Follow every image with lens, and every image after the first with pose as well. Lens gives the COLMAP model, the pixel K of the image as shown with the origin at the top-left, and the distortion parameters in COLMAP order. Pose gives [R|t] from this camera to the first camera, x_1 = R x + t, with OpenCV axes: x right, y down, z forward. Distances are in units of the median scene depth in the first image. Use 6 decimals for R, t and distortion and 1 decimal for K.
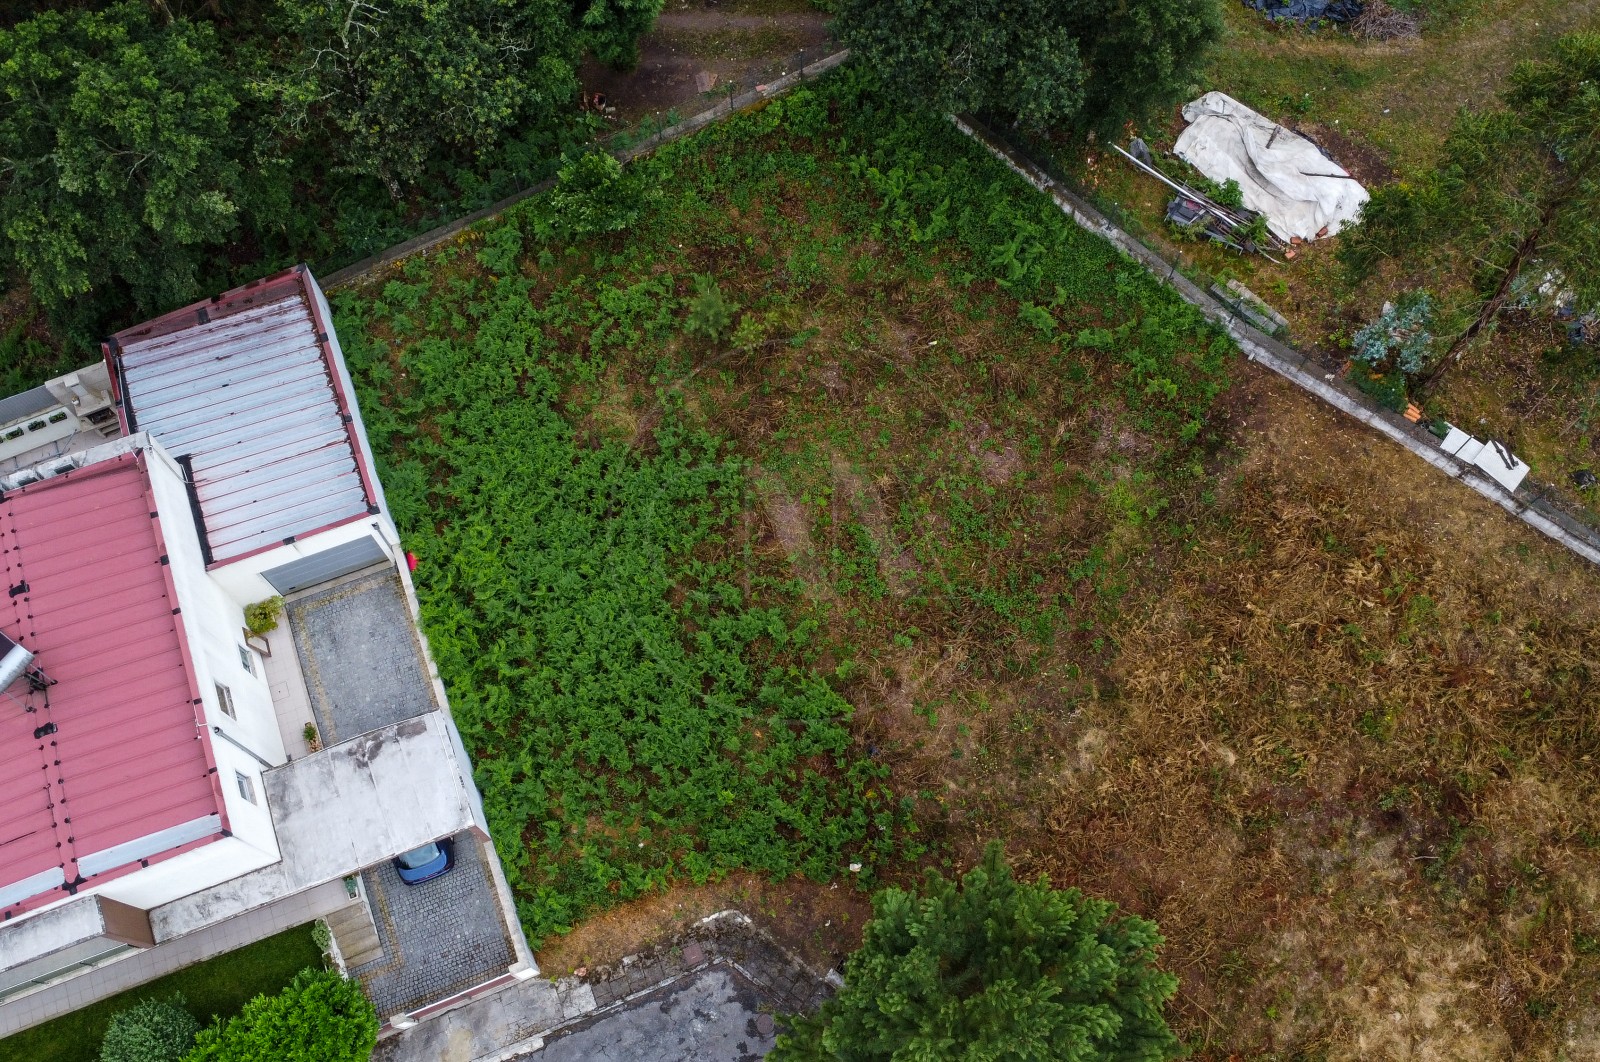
lens RADIAL K [[1414.6, 0, 809.5], [0, 1414.6, 514.2], [0, 0, 1]] dist [0.006077, -0.009408]
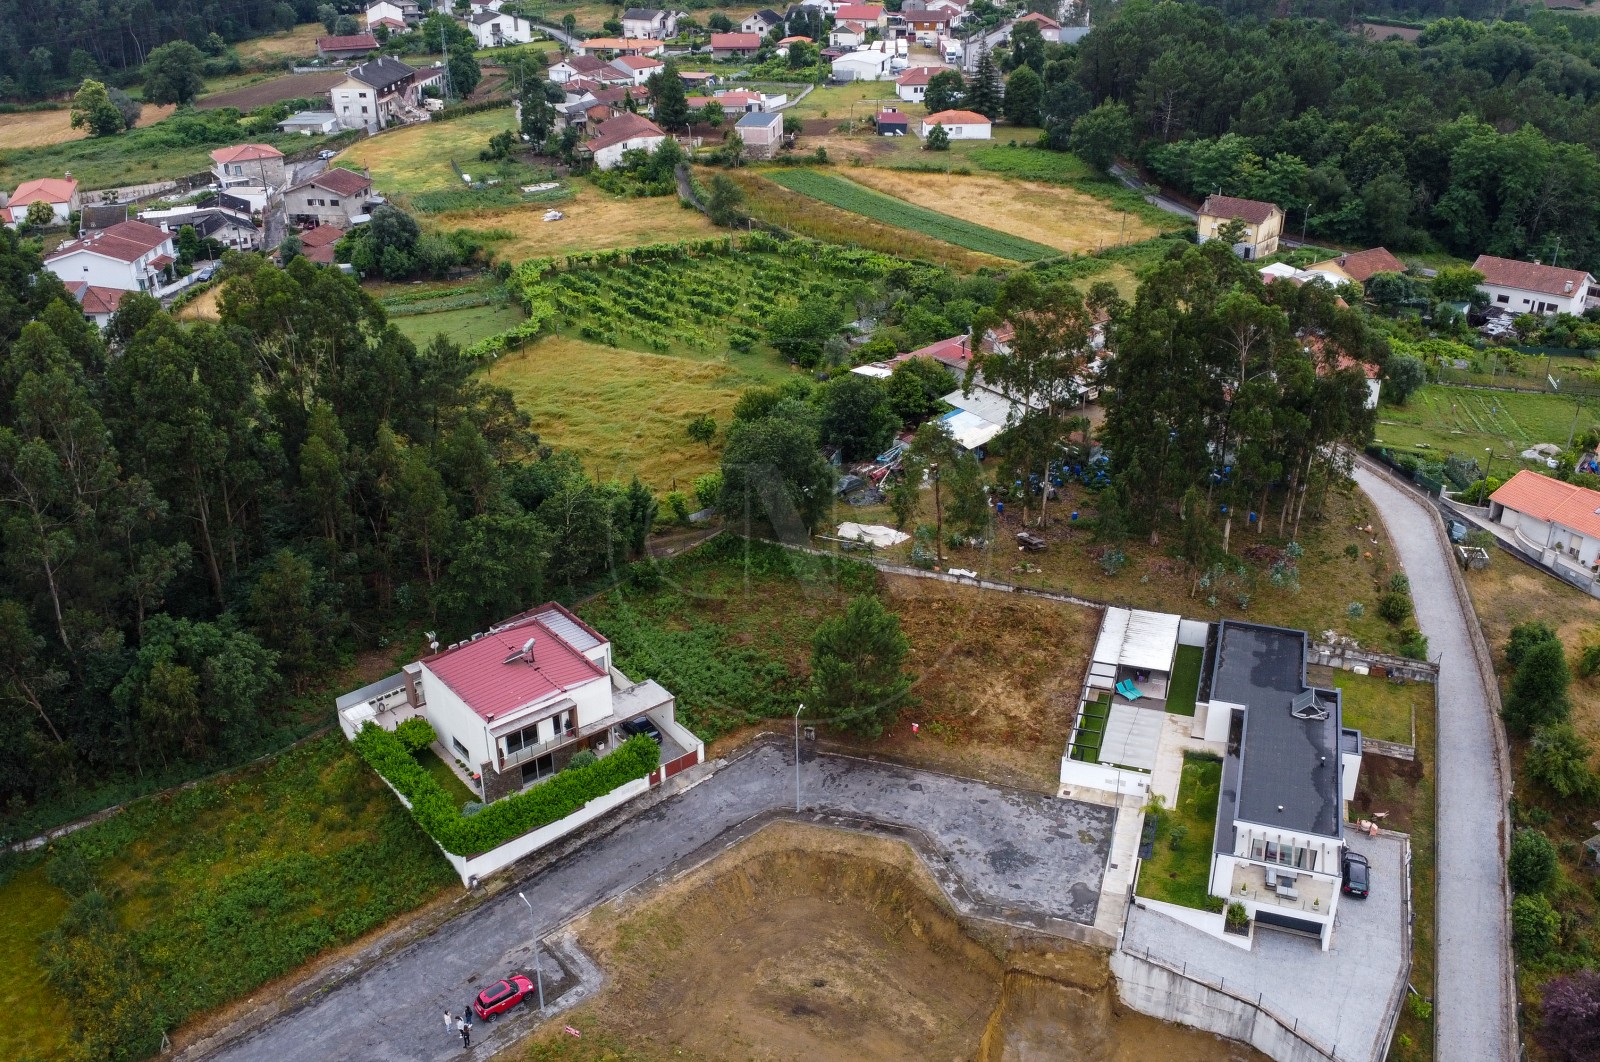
lens RADIAL K [[1414.6, 0, 809.5], [0, 1414.6, 514.2], [0, 0, 1]] dist [0.006077, -0.009408]
pose [[0.951854, -0.144262, 0.270485, -0.641684], [0.286393, 0.733168, -0.616802, 1.652714], [-0.109330, 0.664570, 0.739184, -1.298547]]
